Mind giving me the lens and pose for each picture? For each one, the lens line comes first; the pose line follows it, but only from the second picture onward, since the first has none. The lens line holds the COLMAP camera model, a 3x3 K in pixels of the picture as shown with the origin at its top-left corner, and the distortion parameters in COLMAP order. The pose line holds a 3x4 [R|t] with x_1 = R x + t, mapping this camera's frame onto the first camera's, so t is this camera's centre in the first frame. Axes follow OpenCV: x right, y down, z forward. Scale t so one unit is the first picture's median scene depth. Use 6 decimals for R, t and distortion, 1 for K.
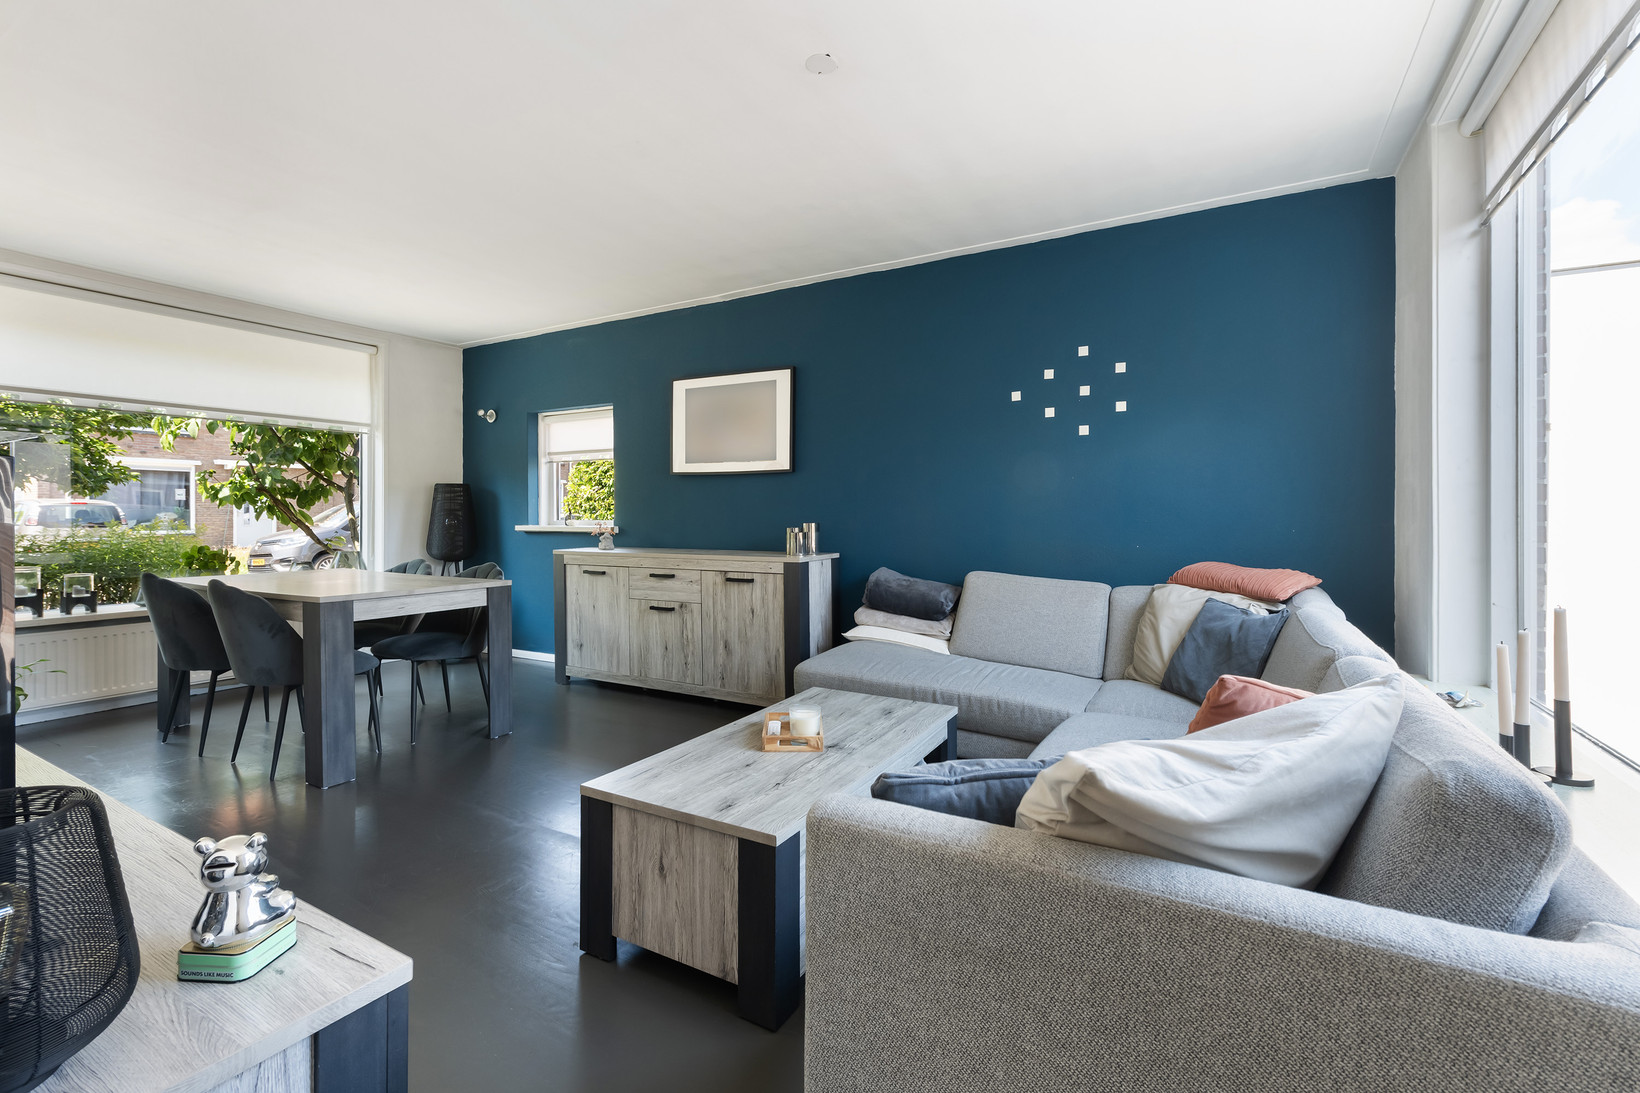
lens RADIAL K [[728.1, 0, 816.6], [0, 728.1, 521.9], [0, 0, 1]] dist [-0.003079, -0.000103]
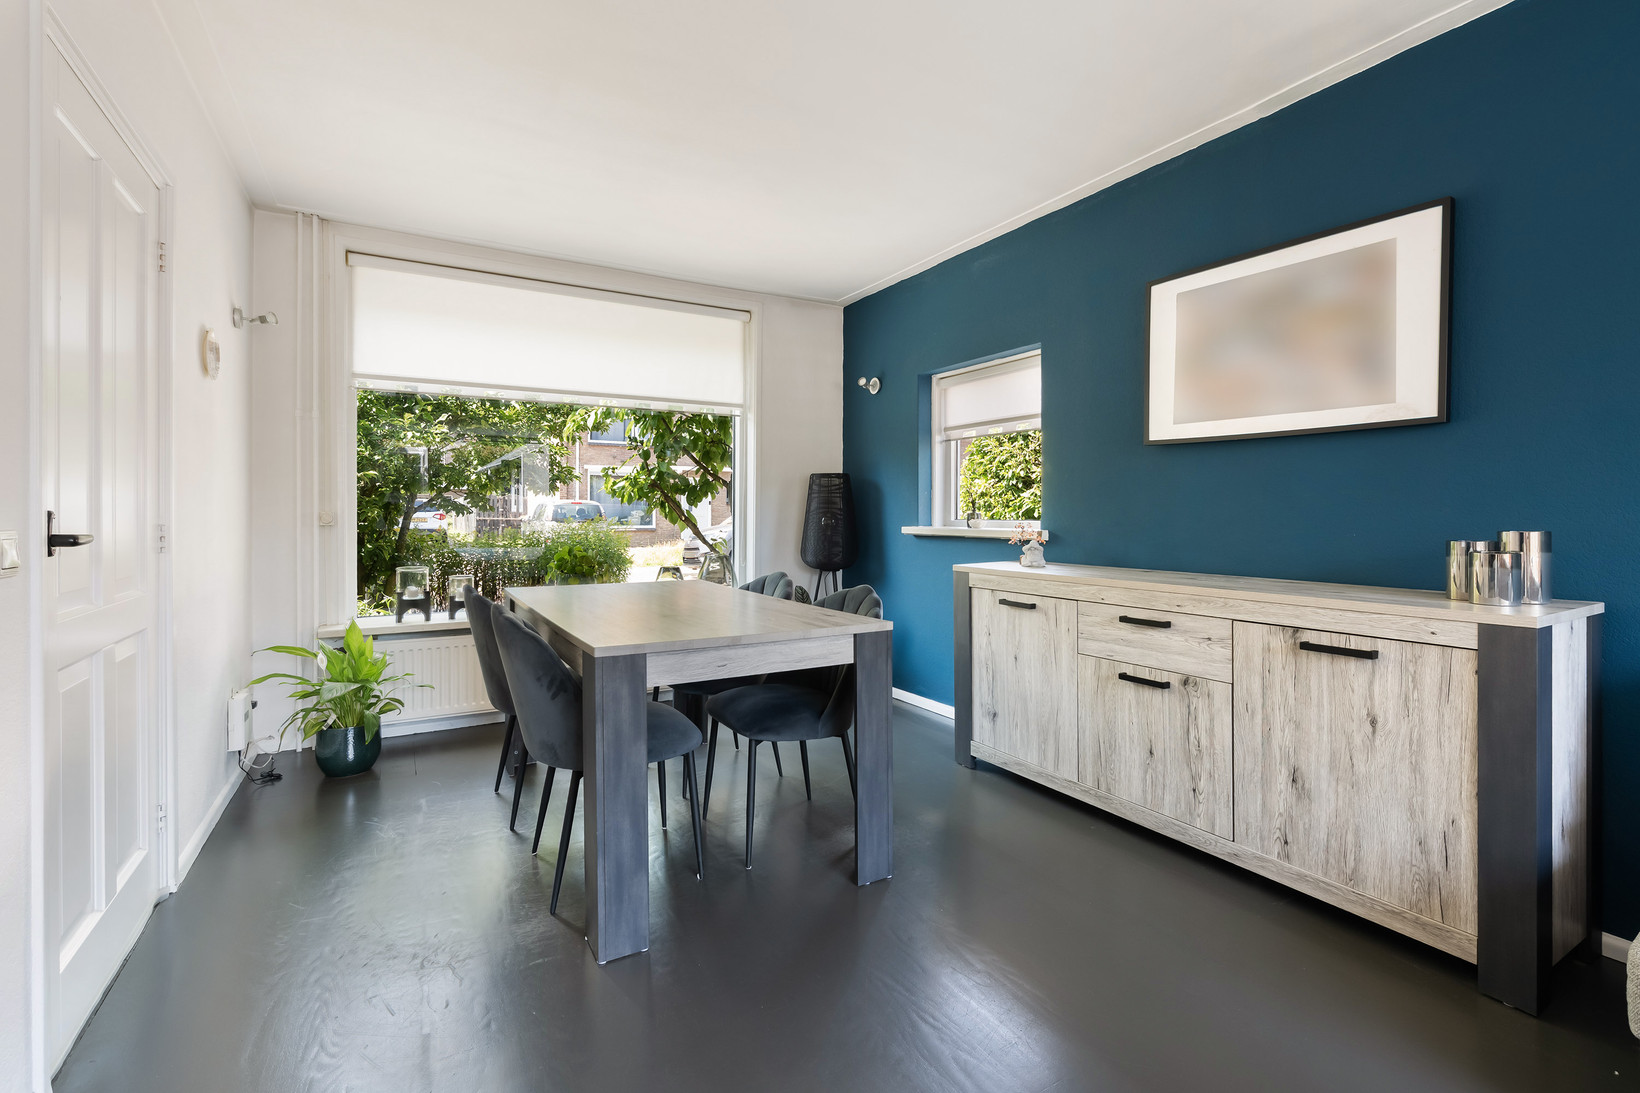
lens RADIAL K [[728.1, 0, 816.6], [0, 728.1, 521.9], [0, 0, 1]] dist [-0.003079, -0.000103]
pose [[0.870652, 0.007580, -0.491842, -0.147632], [-0.006386, 0.999971, 0.004106, -0.003035], [0.491859, -0.000434, 0.870675, 0.367464]]
